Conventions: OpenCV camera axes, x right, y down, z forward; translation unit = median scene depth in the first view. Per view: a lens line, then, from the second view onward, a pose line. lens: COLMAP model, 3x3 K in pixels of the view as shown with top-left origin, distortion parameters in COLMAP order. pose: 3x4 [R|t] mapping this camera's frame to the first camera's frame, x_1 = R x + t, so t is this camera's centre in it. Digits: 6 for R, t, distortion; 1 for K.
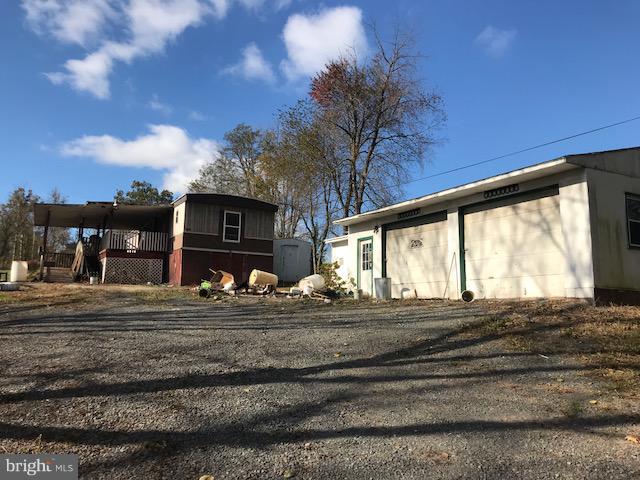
lens RADIAL K [[527.0, 0, 320.0], [0, 527.0, 240.0], [0, 0, 1]] dist [0.000656, 0.000366]
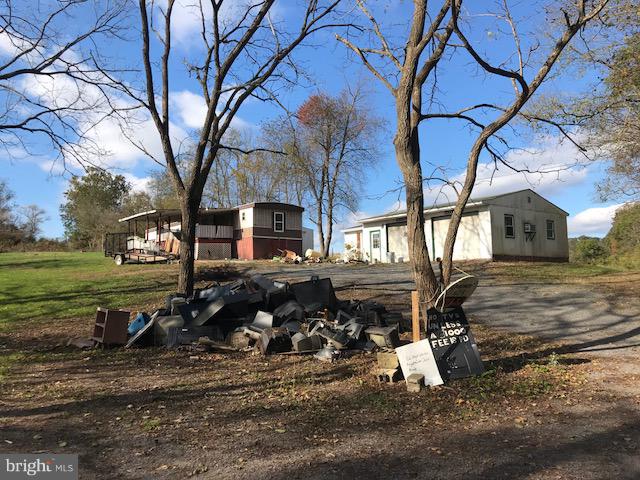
lens RADIAL K [[527.0, 0, 320.0], [0, 527.0, 240.0], [0, 0, 1]] dist [0.000656, 0.000366]
pose [[0.985666, -0.023534, 0.167060, -0.467025], [0.014716, 0.998442, 0.053829, -0.082834], [-0.168067, -0.050599, 0.984476, -0.878107]]
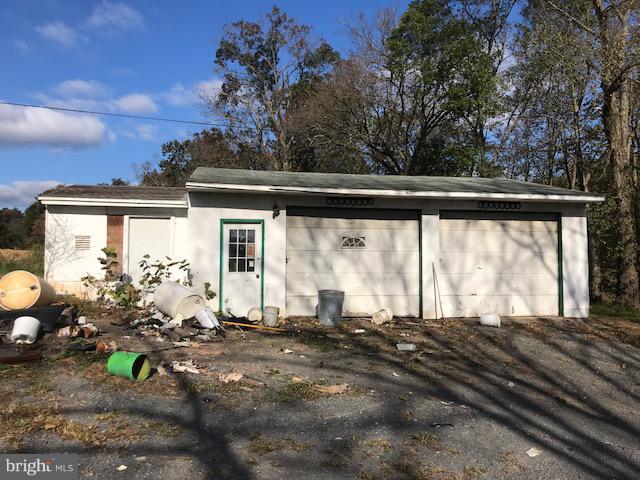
lens RADIAL K [[527.0, 0, 320.0], [0, 527.0, 240.0], [0, 0, 1]] dist [0.000656, 0.000366]
pose [[0.324314, 0.035570, 0.945281, -0.545205], [-0.129481, 0.991556, 0.007112, 0.003548], [-0.937046, -0.124702, 0.326181, 0.813961]]
